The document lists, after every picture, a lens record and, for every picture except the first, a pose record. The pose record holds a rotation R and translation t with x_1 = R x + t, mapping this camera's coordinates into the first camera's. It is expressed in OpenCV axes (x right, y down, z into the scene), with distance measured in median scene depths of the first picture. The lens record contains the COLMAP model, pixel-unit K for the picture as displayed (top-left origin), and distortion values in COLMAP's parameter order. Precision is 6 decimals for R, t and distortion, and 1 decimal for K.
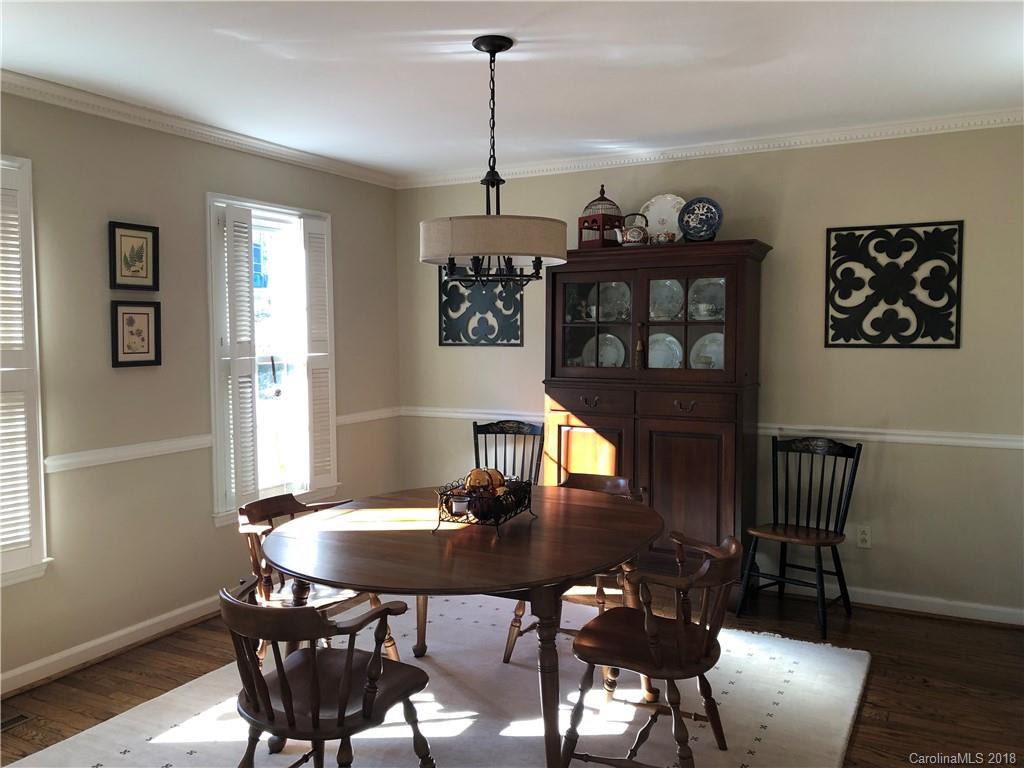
lens RADIAL K [[841.4, 0, 522.2], [0, 841.4, 381.6], [0, 0, 1]] dist [0.045087, -0.031447]
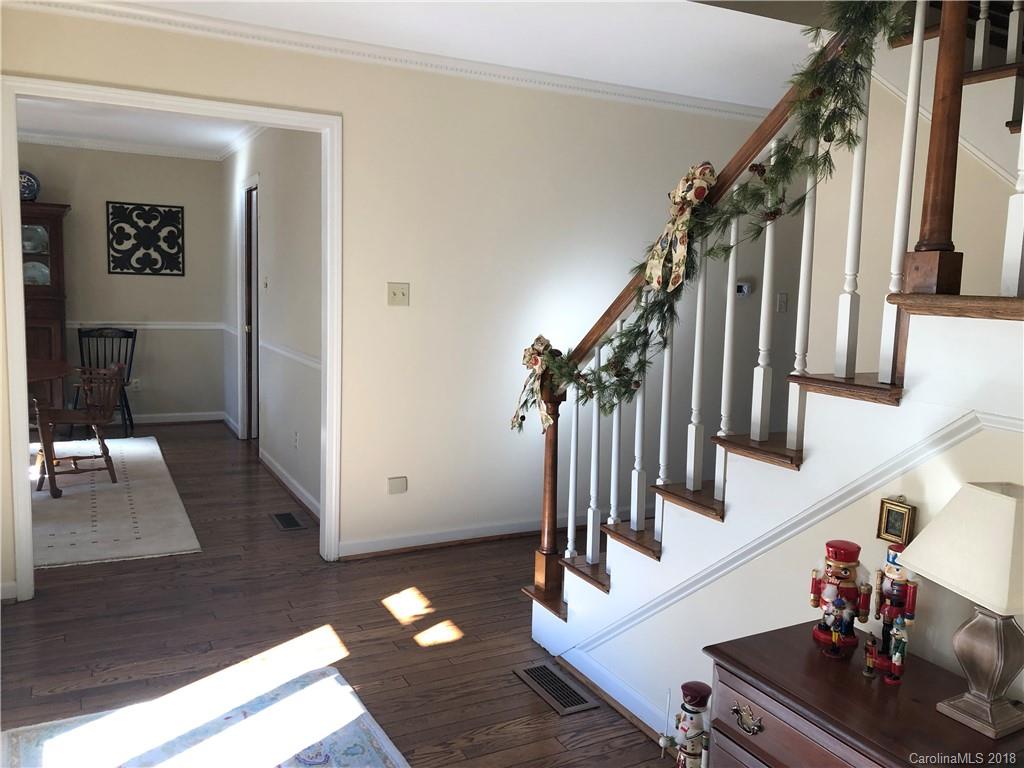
lens RADIAL K [[841.4, 0, 514.9], [0, 841.4, 378.7], [0, 0, 1]] dist [0.045087, -0.031447]
pose [[0.535711, -0.081562, 0.840453, -0.648492], [0.011269, 0.995926, 0.089467, 0.025388], [-0.844326, -0.038457, 0.534447, -0.584823]]
